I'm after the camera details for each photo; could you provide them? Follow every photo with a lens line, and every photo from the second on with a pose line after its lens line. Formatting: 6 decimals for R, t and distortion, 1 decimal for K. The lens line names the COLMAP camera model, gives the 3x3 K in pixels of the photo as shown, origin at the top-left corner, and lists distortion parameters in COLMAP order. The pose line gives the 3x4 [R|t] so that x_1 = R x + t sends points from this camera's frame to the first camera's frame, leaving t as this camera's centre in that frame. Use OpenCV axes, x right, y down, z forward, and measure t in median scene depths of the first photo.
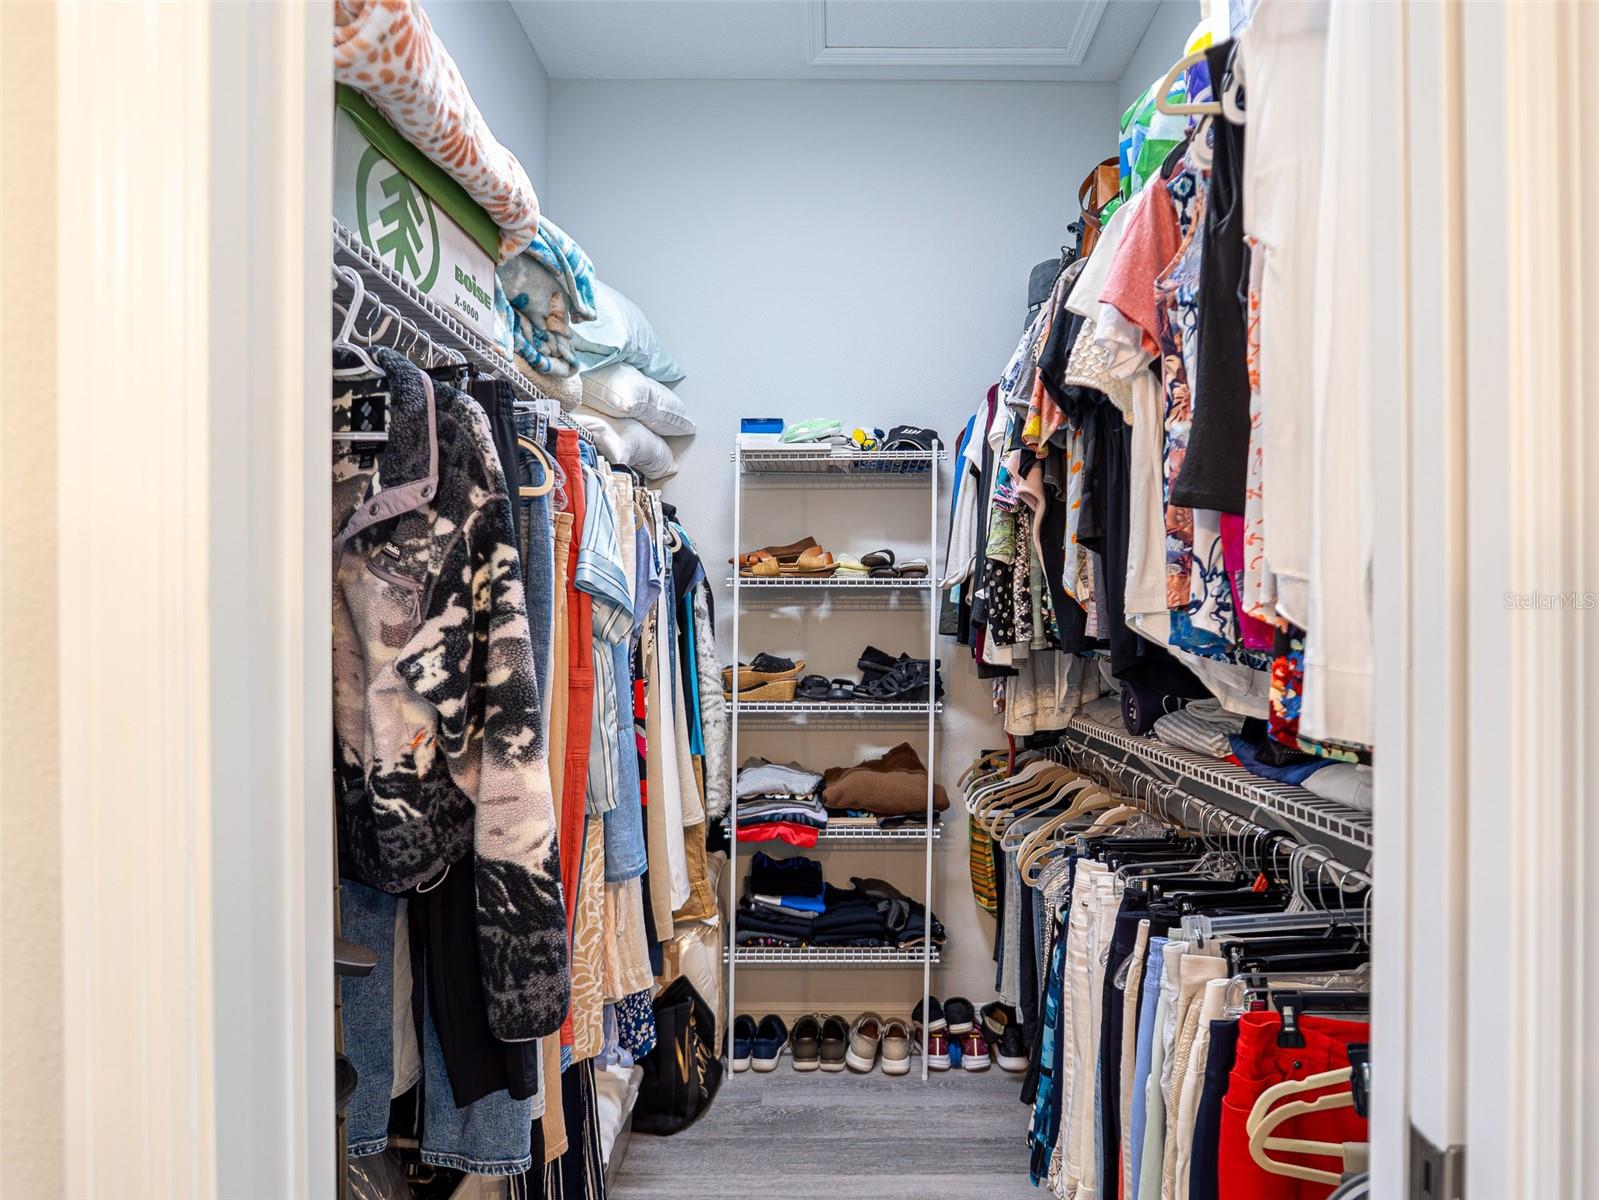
lens RADIAL K [[874.3, 0, 794.9], [0, 874.3, 629.8], [0, 0, 1]] dist [-0.017342, 0.000340]
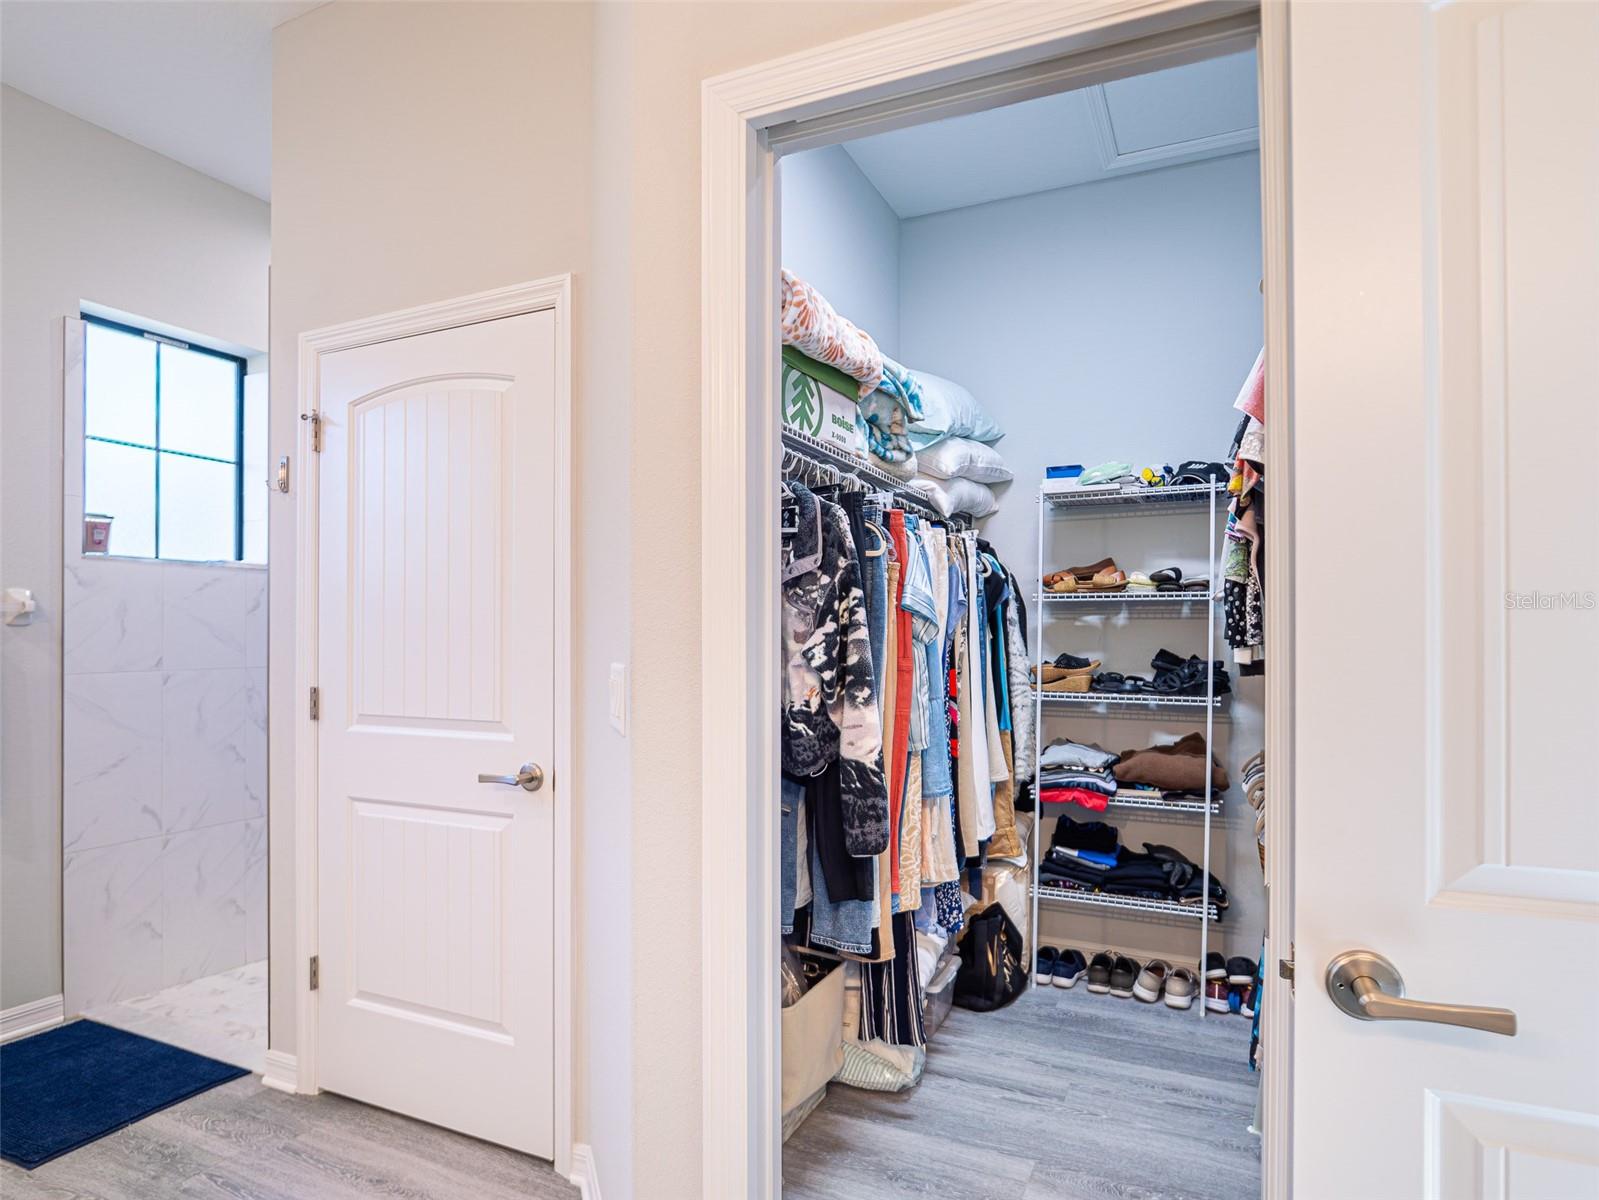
lens RADIAL K [[865.7, 0, 830.9], [0, 865.7, 626.1], [0, 0, 1]] dist [-0.016472, 0.000925]
pose [[0.928500, -0.000379, -0.371331, 0.137555], [-0.003169, 0.999955, -0.008944, -0.000442], [0.371318, 0.009482, 0.928457, -0.331200]]
